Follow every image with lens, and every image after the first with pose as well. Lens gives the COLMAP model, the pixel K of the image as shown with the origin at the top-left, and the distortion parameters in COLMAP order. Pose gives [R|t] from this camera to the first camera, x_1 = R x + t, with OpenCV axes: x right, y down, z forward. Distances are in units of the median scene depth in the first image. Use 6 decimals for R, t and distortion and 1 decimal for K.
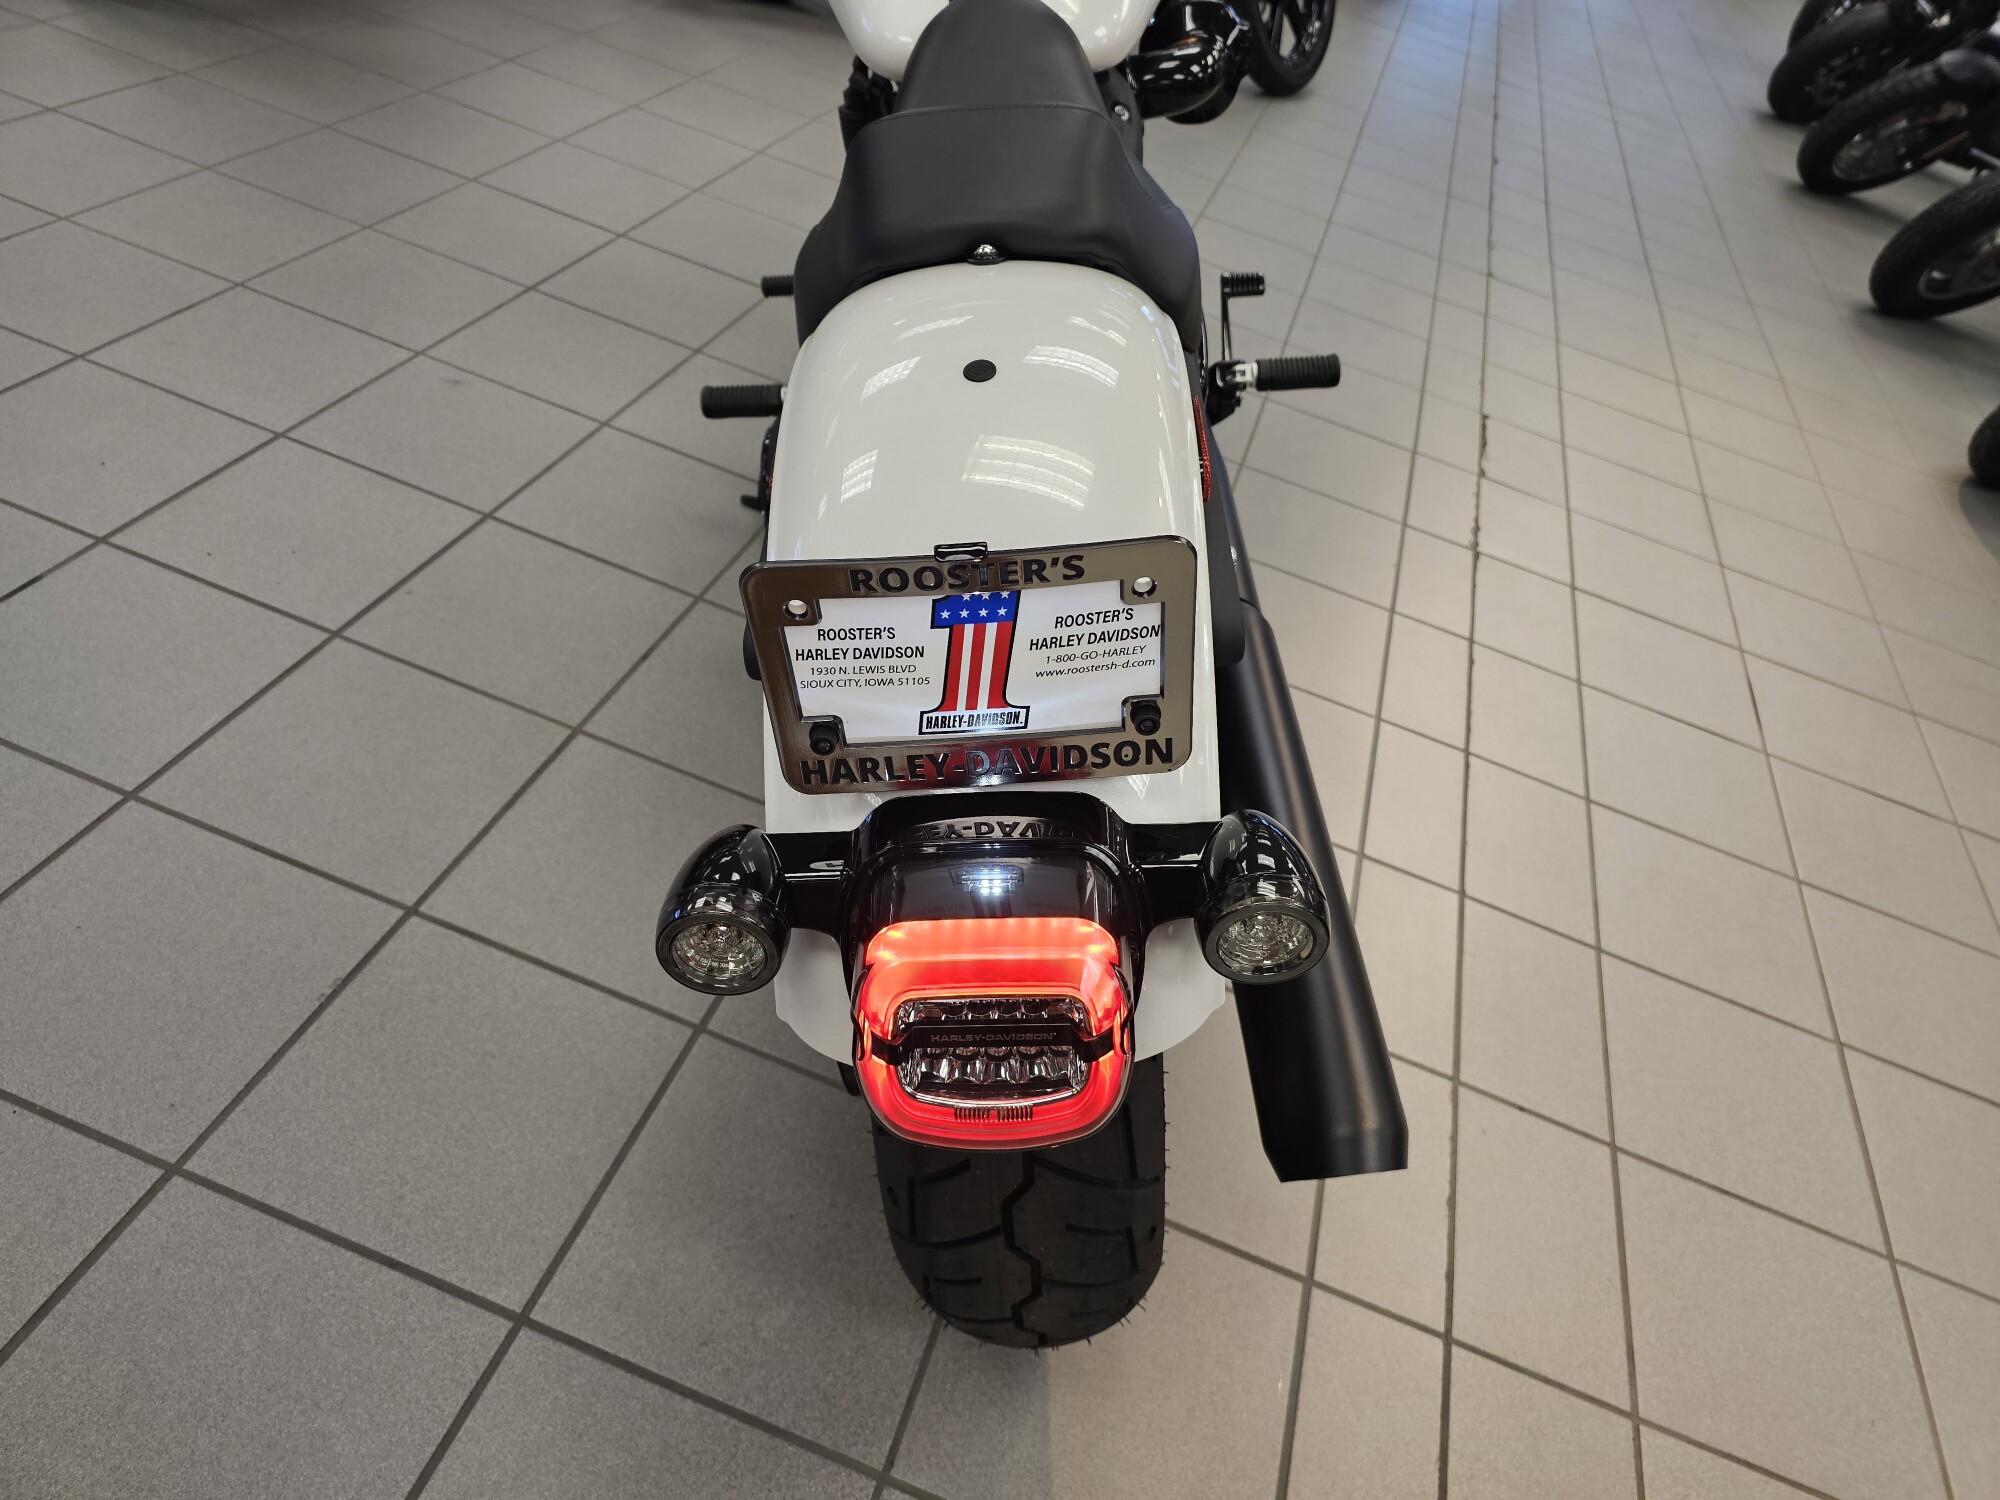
lens RADIAL K [[1349.2, 0, 1010.7], [0, 1349.2, 739.7], [0, 0, 1]] dist [0.036983, -0.044416]
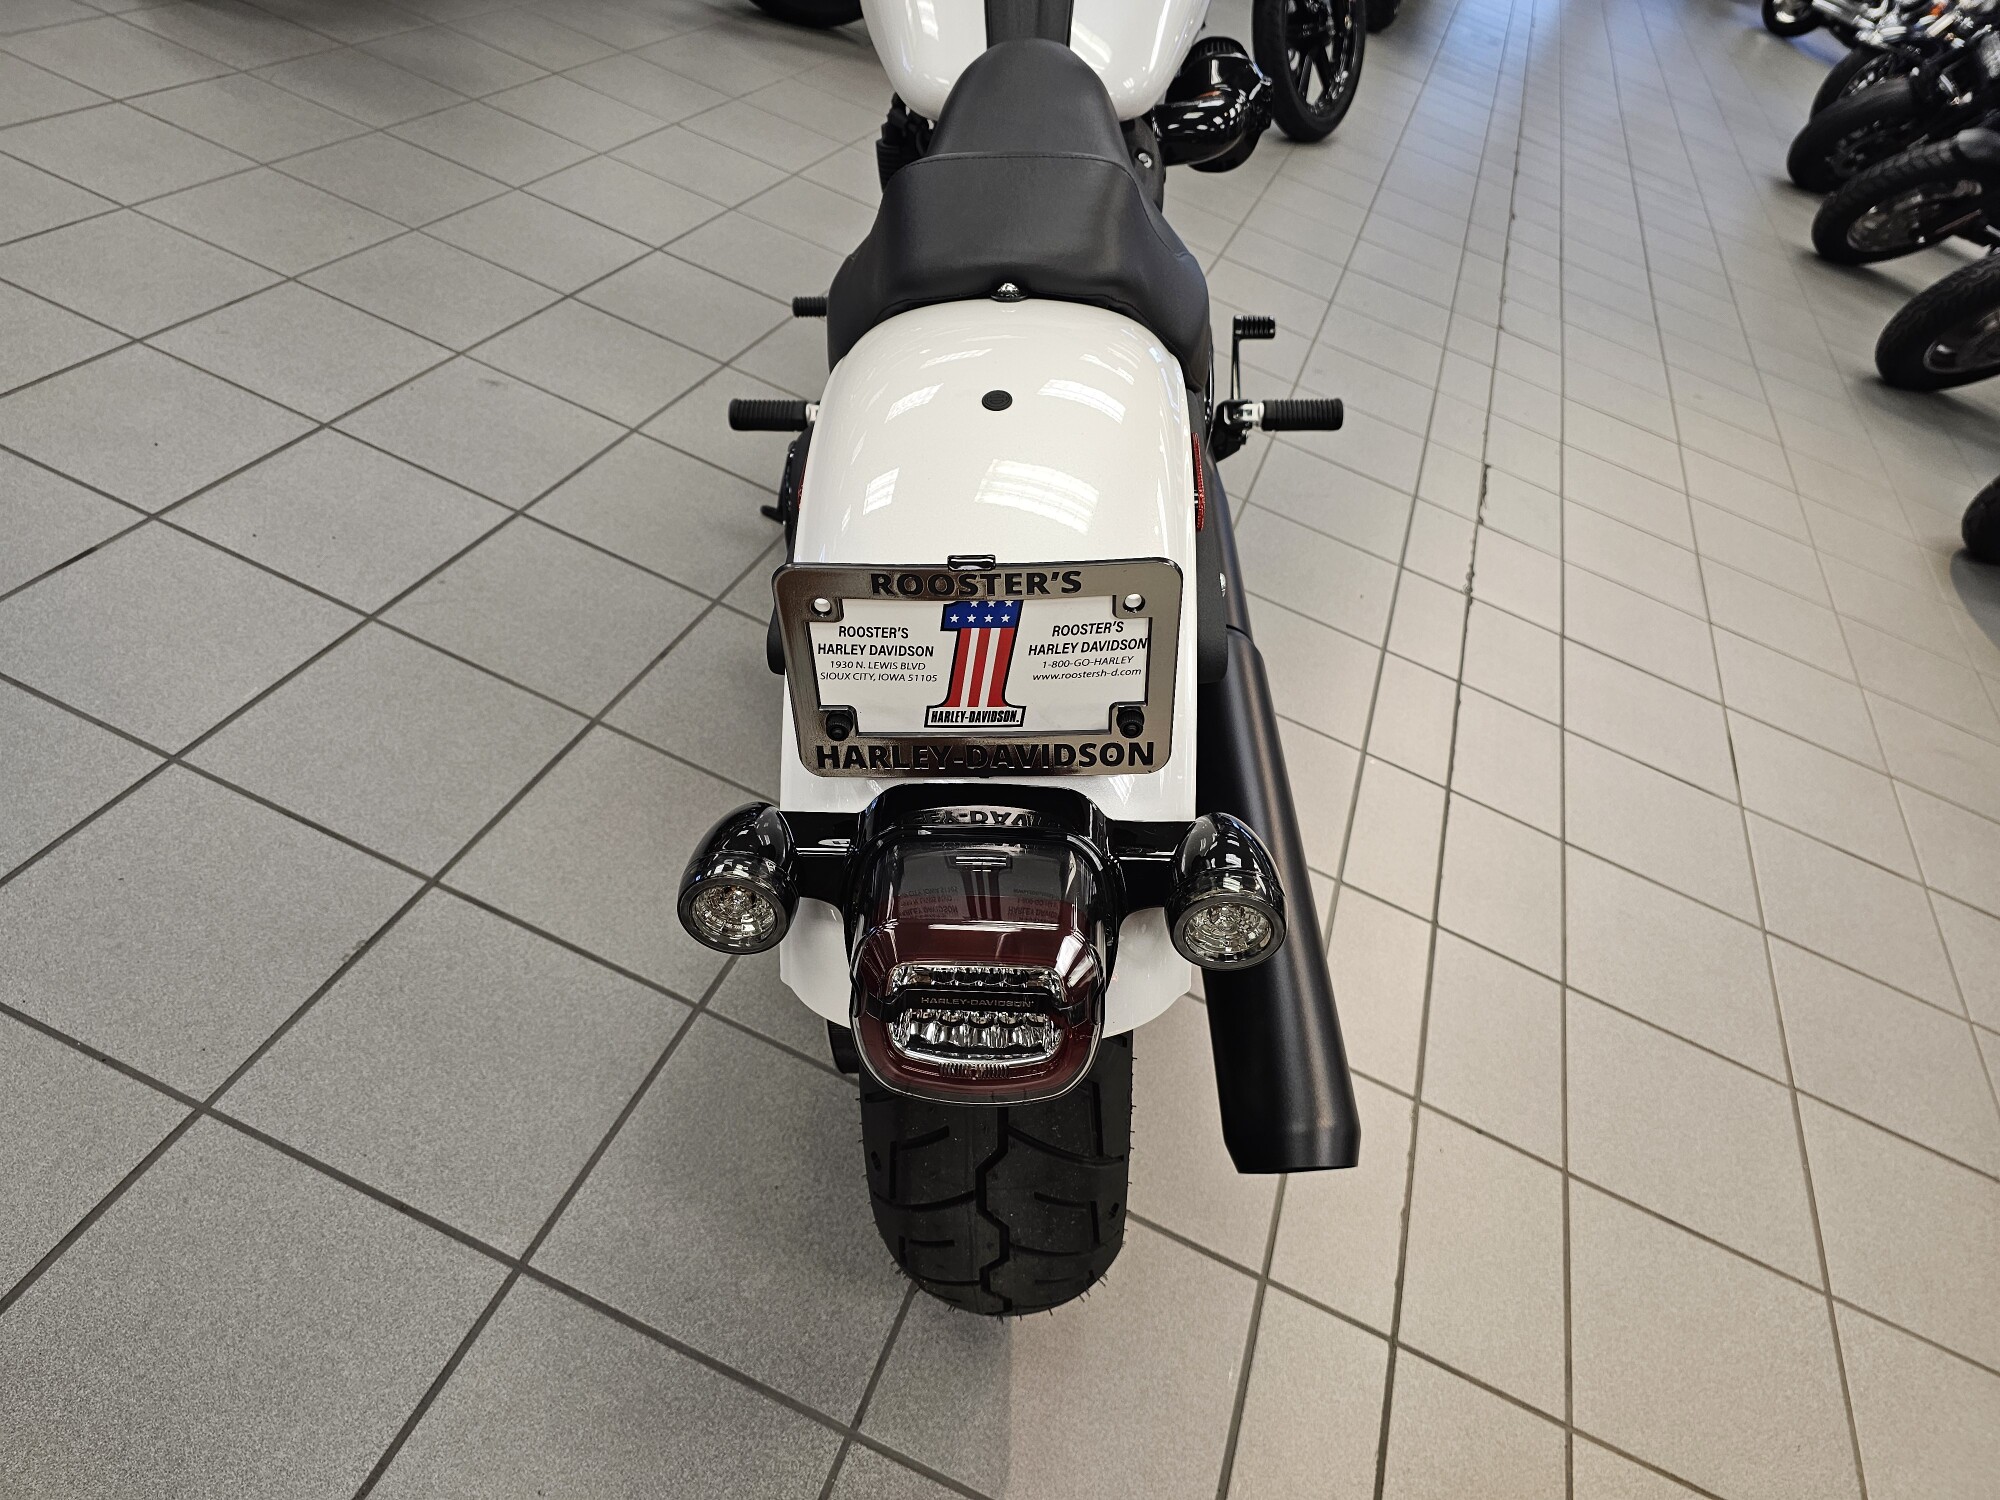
lens RADIAL K [[1344.6, 0, 996.7], [0, 1344.6, 757.2], [0, 0, 1]] dist [0.032975, -0.038588]
pose [[0.998584, 0.052480, -0.008724, 0.000944], [-0.052517, 0.998612, -0.004060, 0.010629], [0.008499, 0.004513, 0.999954, -0.048210]]
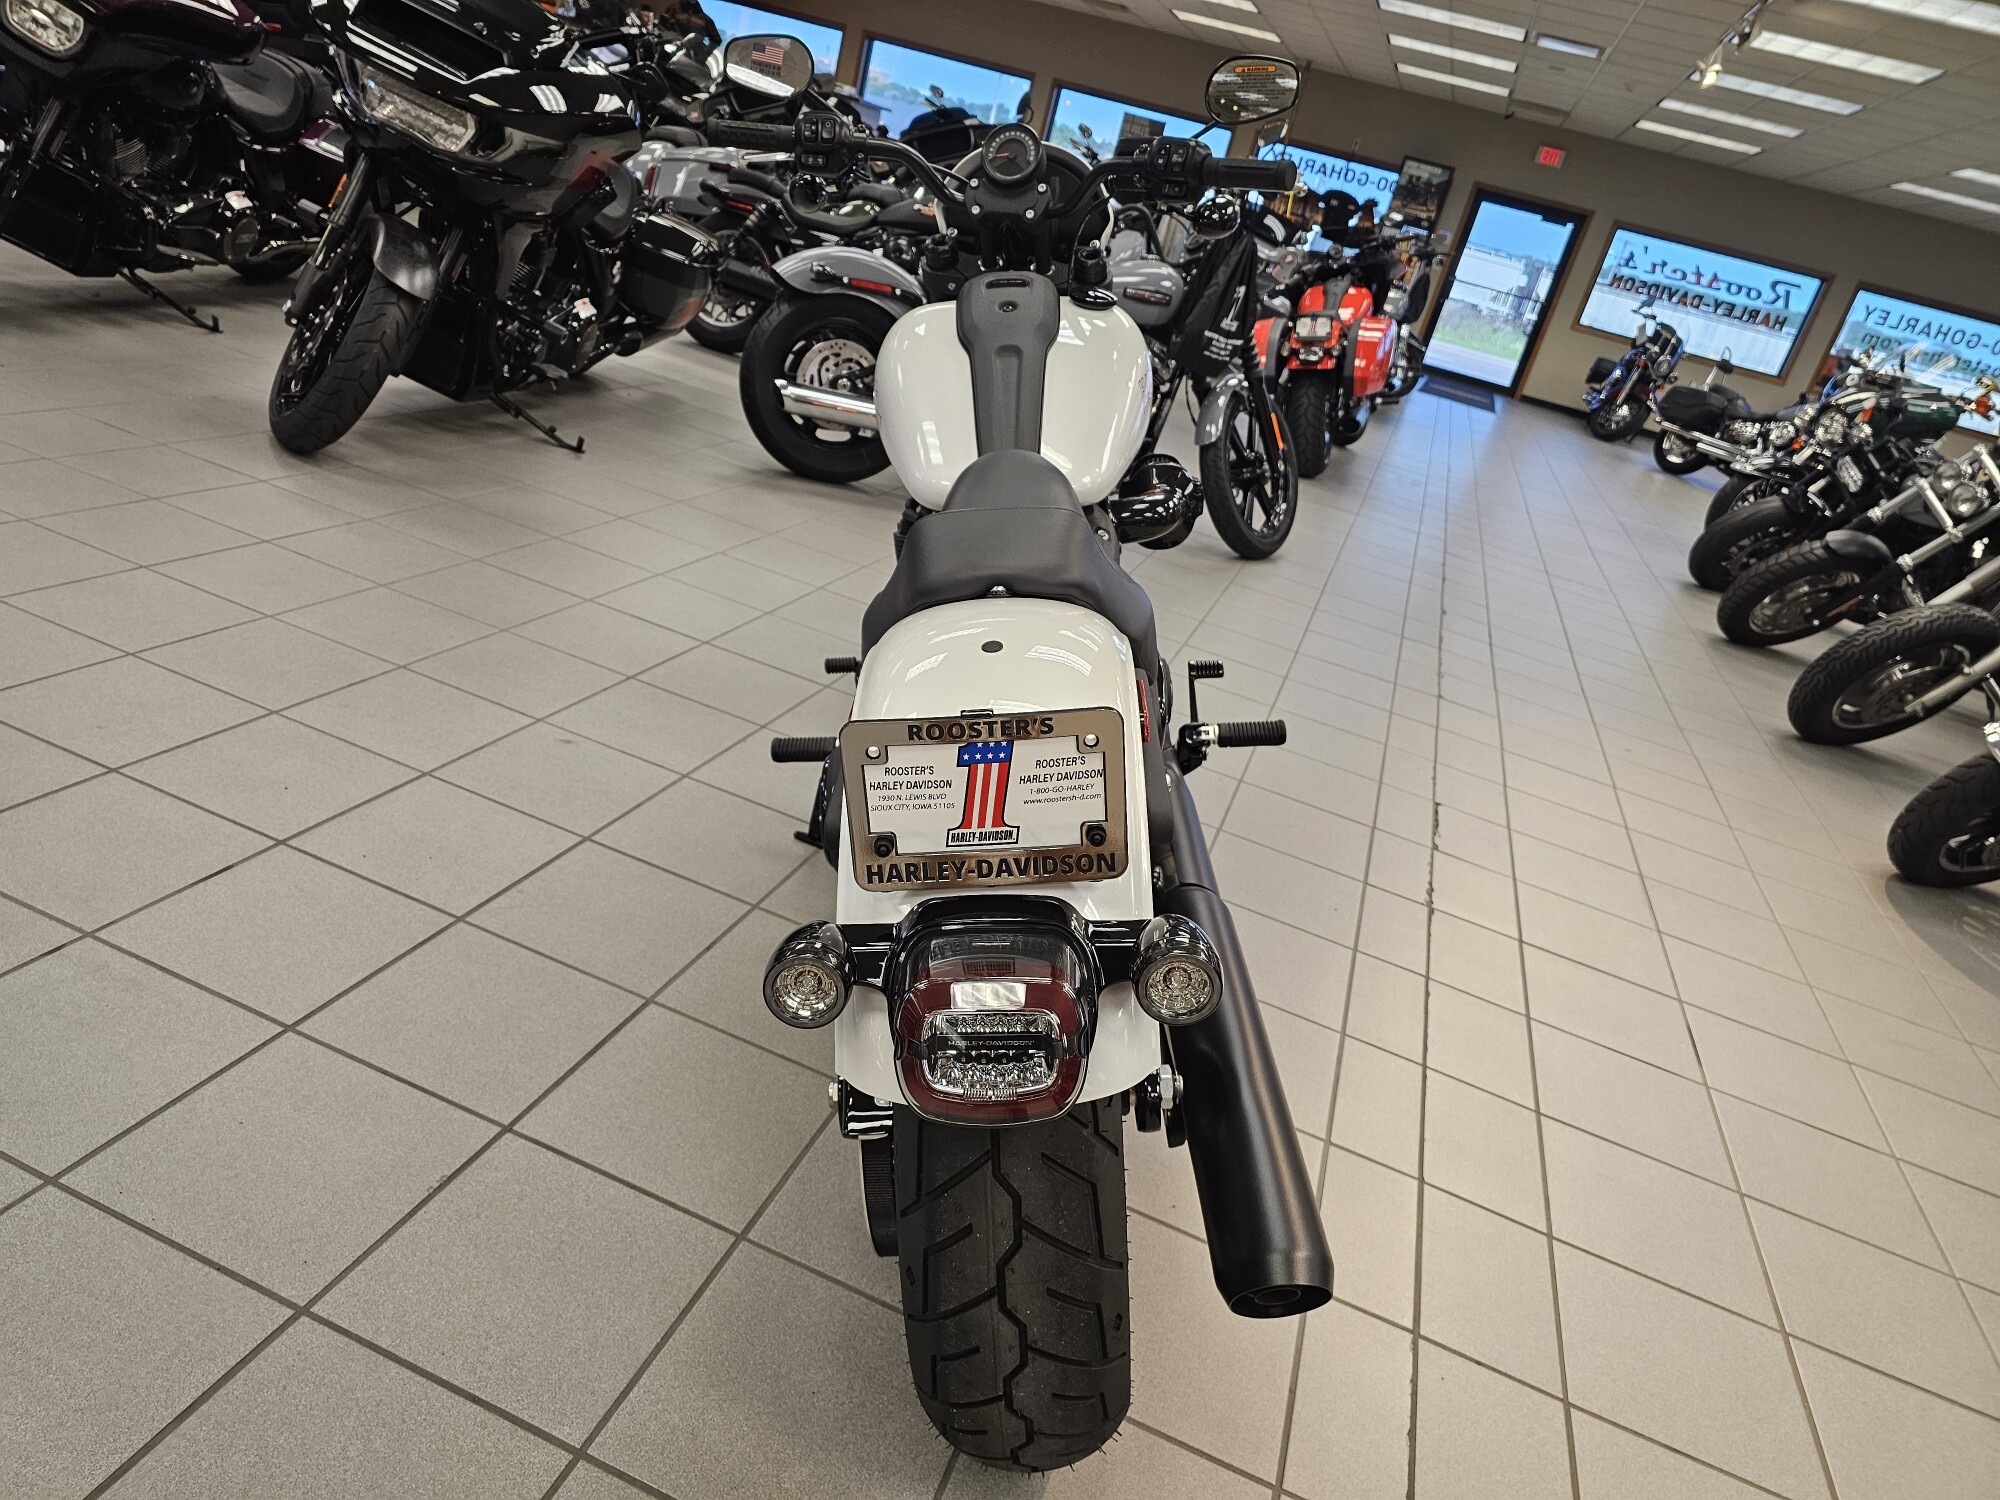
lens RADIAL K [[1350.4, 0, 1000.0], [0, 1350.4, 750.0], [0, 0, 1]] dist [0.036676, -0.050002]
pose [[0.999709, 0.011918, -0.020992, 0.010839], [-0.017867, 0.950090, -0.311464, 0.173866], [0.016232, 0.311749, 0.950026, -0.225370]]
